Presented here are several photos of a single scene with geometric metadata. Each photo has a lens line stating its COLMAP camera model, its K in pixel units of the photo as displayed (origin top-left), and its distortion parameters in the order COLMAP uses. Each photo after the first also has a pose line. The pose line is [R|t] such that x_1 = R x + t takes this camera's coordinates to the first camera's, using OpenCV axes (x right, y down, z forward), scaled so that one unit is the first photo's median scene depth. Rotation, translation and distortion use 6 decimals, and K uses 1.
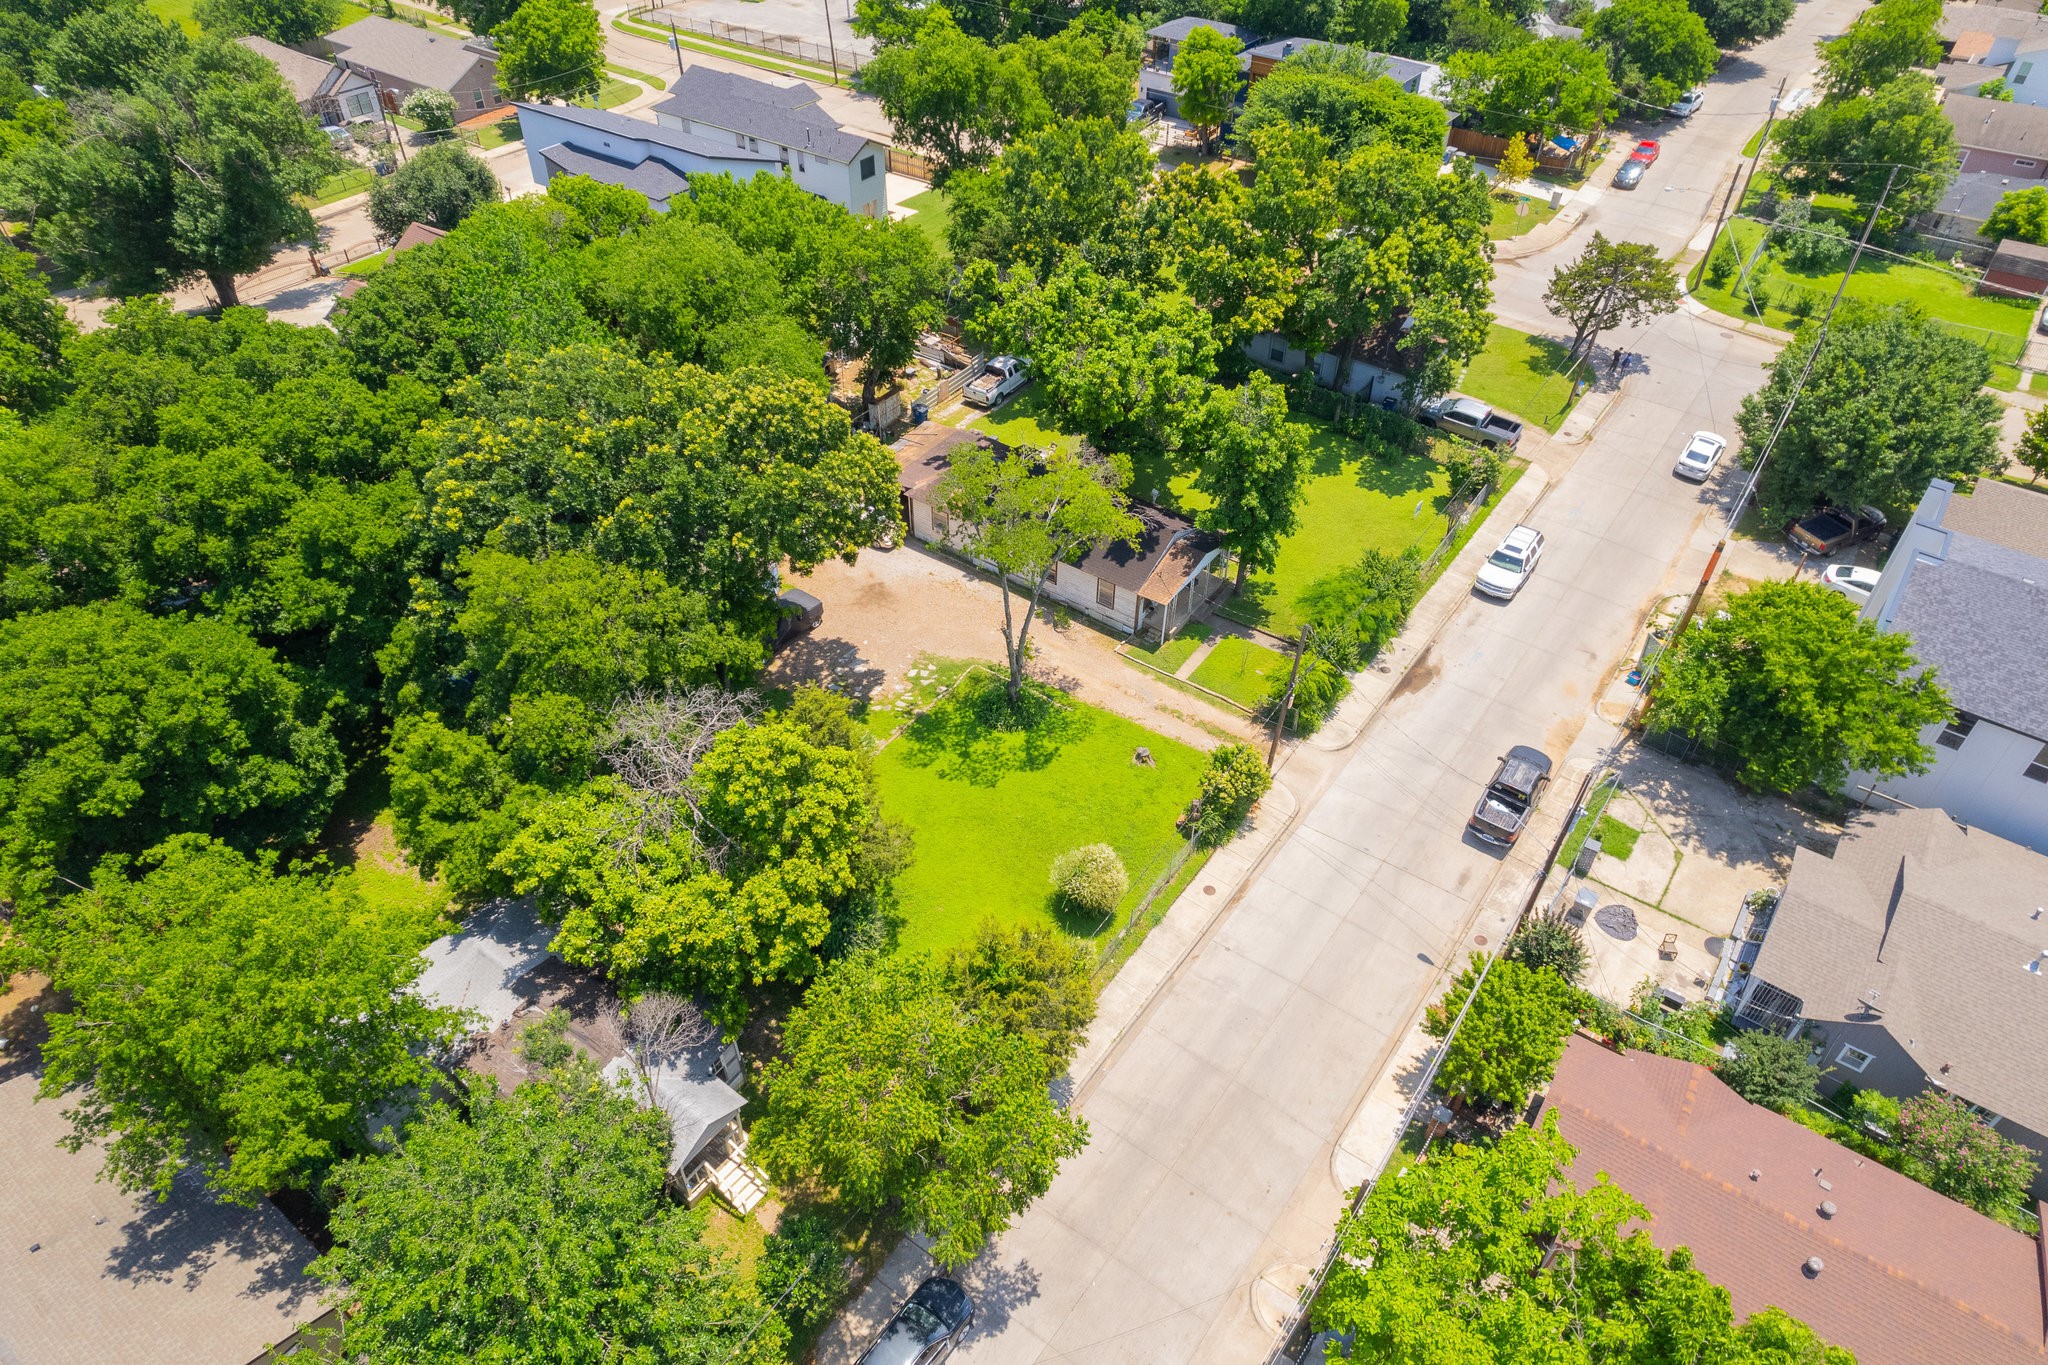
lens RADIAL K [[1308.9, 0, 1024.0], [0, 1308.9, 682.5], [0, 0, 1]] dist [-0.081048, 0.075709]
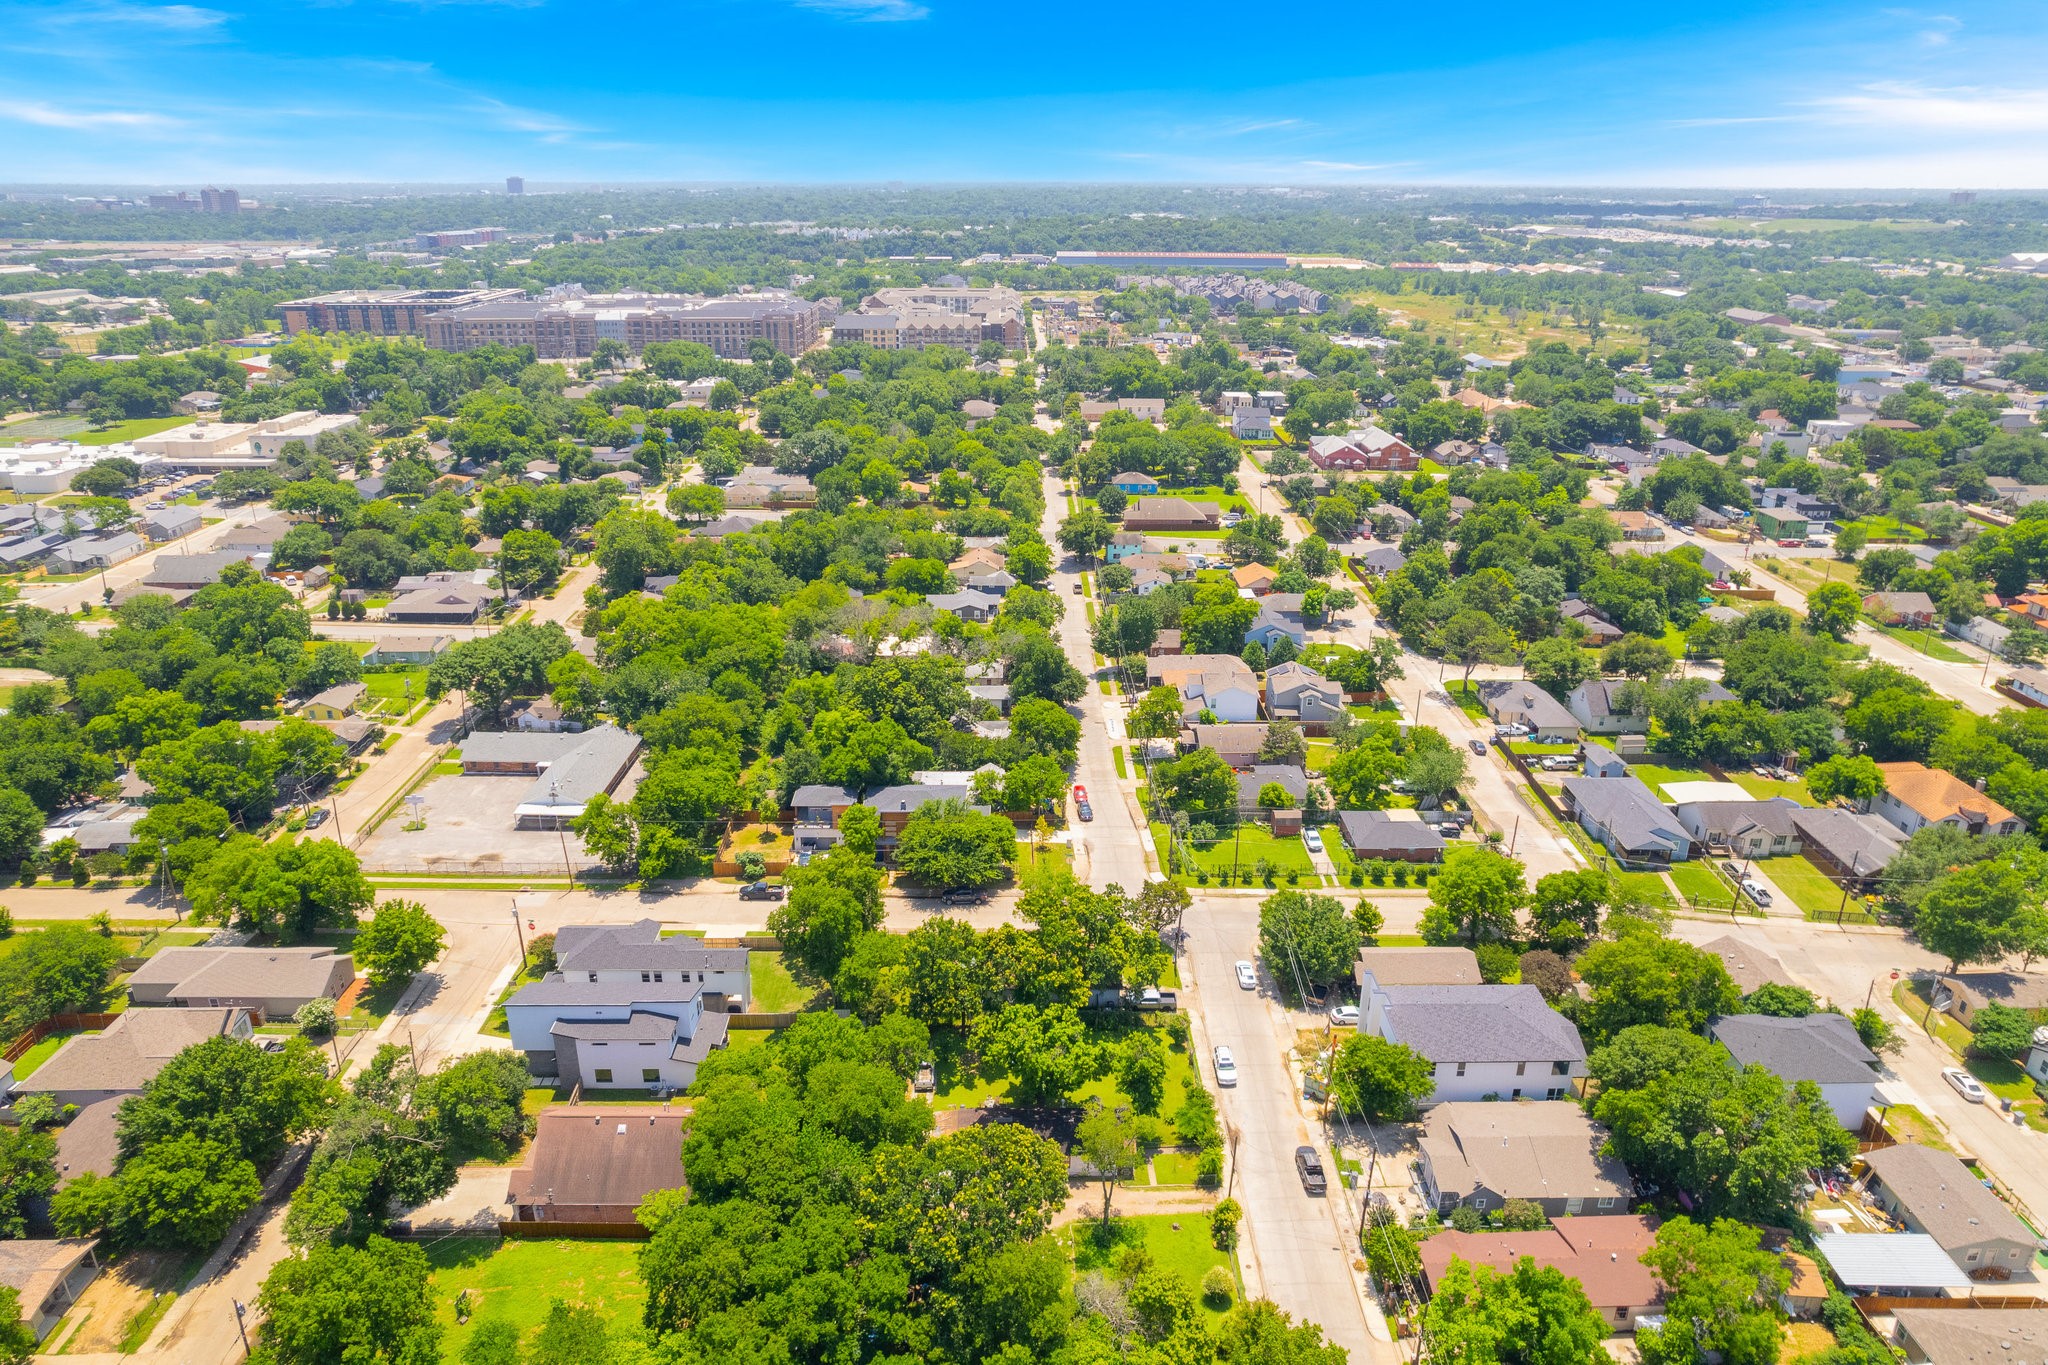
lens RADIAL K [[1308.9, 0, 1024.0], [0, 1308.9, 682.5], [0, 0, 1]] dist [-0.081048, 0.075709]
pose [[0.803475, -0.221029, 0.552787, -0.890541], [0.398408, 0.889589, -0.223388, -0.298415], [-0.442378, 0.399722, 0.802822, -0.770589]]
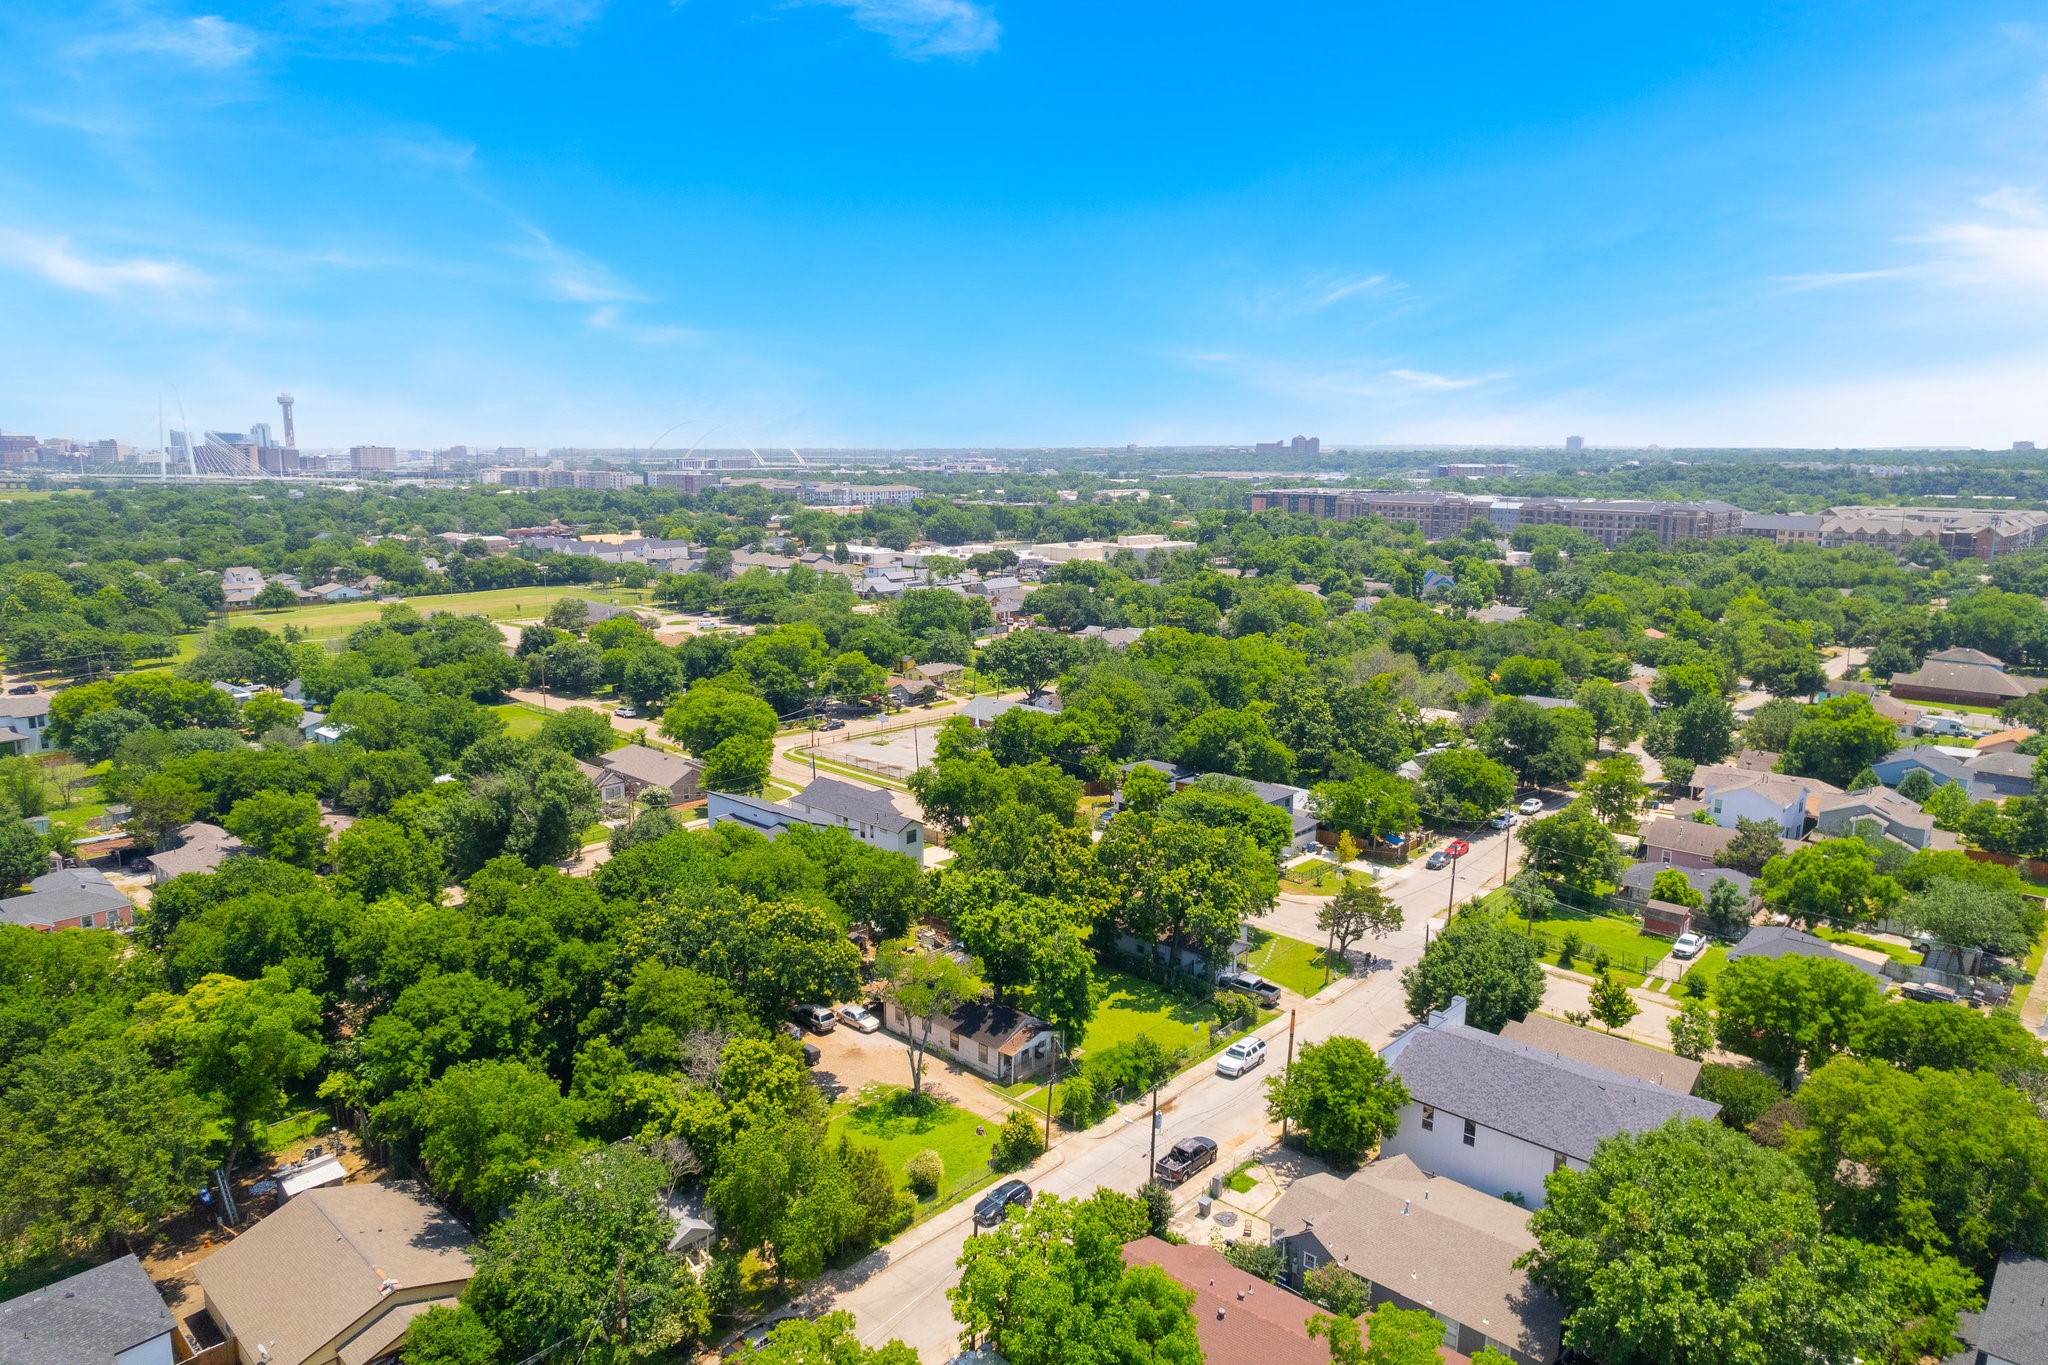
lens RADIAL K [[1305.1, 0, 1024.0], [0, 1305.1, 682.5], [0, 0, 1]] dist [-0.039677, -0.000623]
pose [[0.992608, 0.018665, -0.119924, 0.288933], [-0.078094, 0.854609, -0.513366, 0.359416], [0.092906, 0.518936, 0.849749, -0.641753]]
